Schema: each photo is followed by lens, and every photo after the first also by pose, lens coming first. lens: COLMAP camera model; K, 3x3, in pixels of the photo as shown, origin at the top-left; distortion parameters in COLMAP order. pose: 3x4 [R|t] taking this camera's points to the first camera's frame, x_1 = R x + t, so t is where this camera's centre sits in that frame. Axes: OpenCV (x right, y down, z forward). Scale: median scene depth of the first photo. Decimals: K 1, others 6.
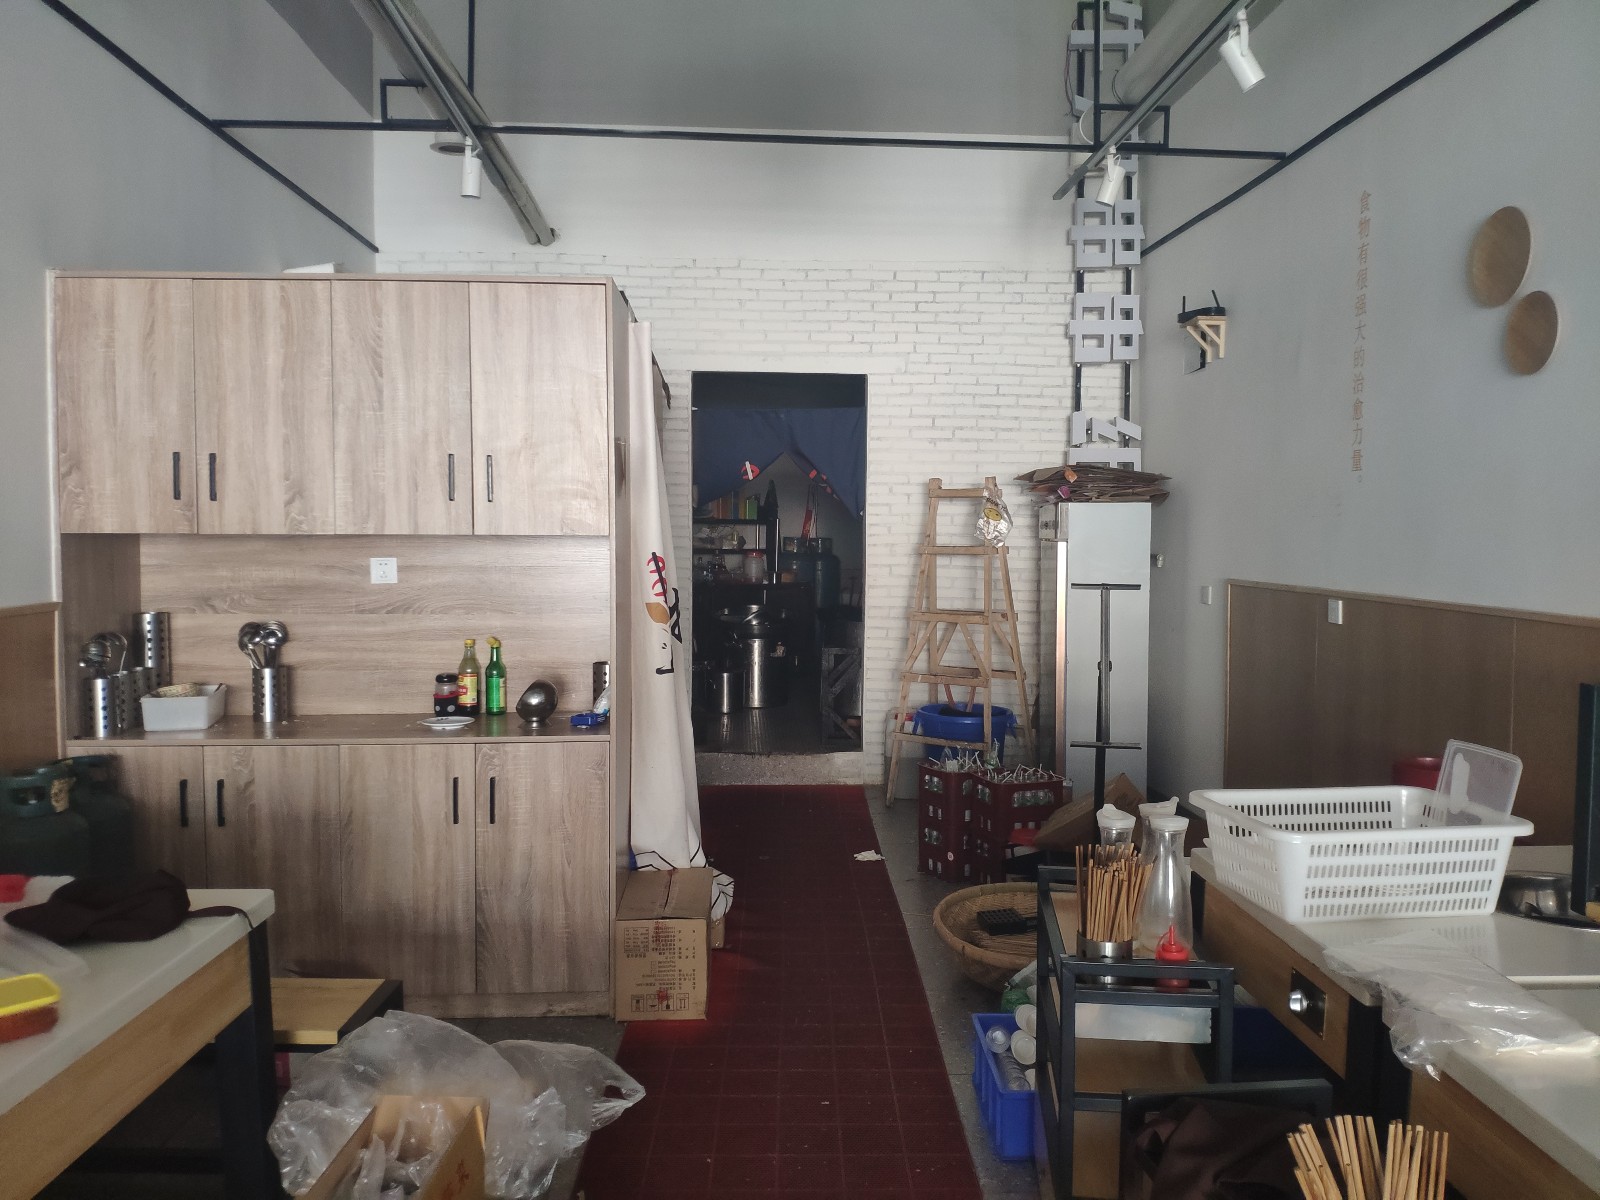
lens RADIAL K [[1290.1, 0, 800.0], [0, 1290.1, 600.0], [0, 0, 1]] dist [-0.000264, -0.003106]
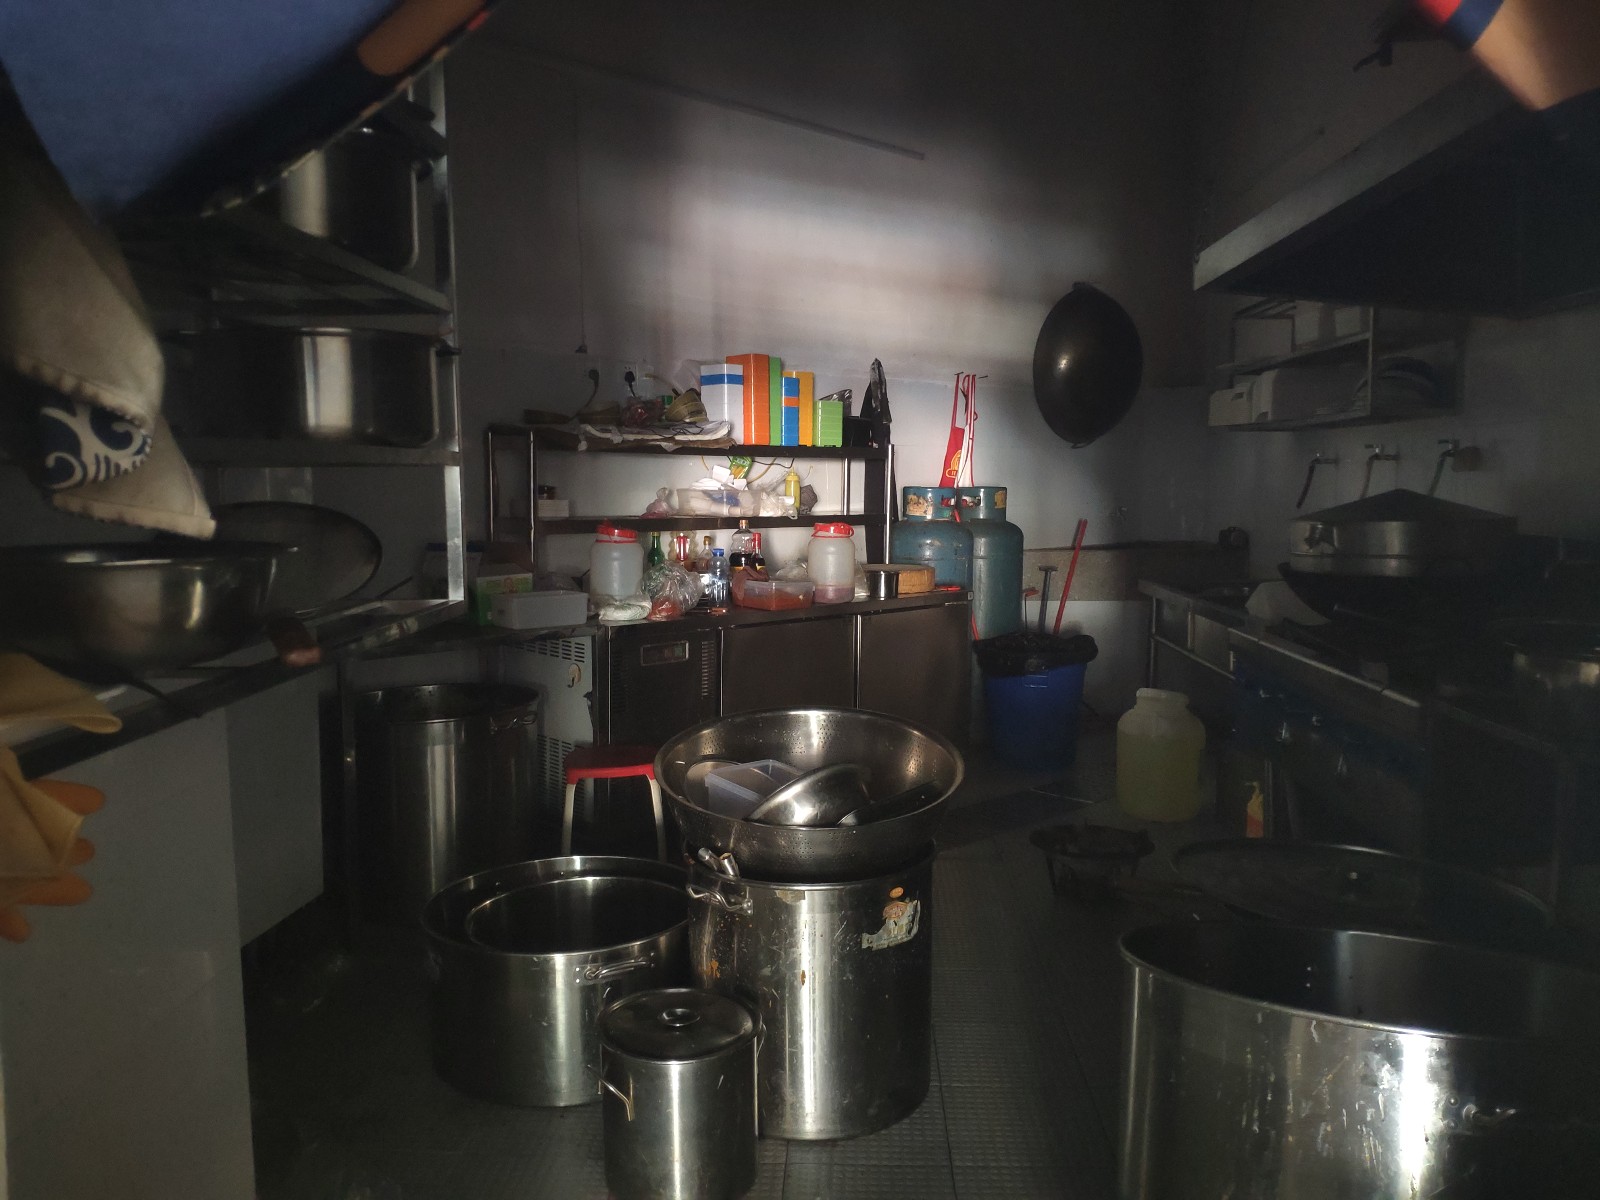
lens RADIAL K [[1290.1, 0, 800.0], [0, 1290.1, 600.0], [0, 0, 1]] dist [-0.000264, -0.003106]
pose [[0.996086, -0.003169, -0.088336, -0.009293], [0.006688, 0.999195, 0.039566, -0.027976], [0.088139, -0.040002, 0.995305, 0.564248]]
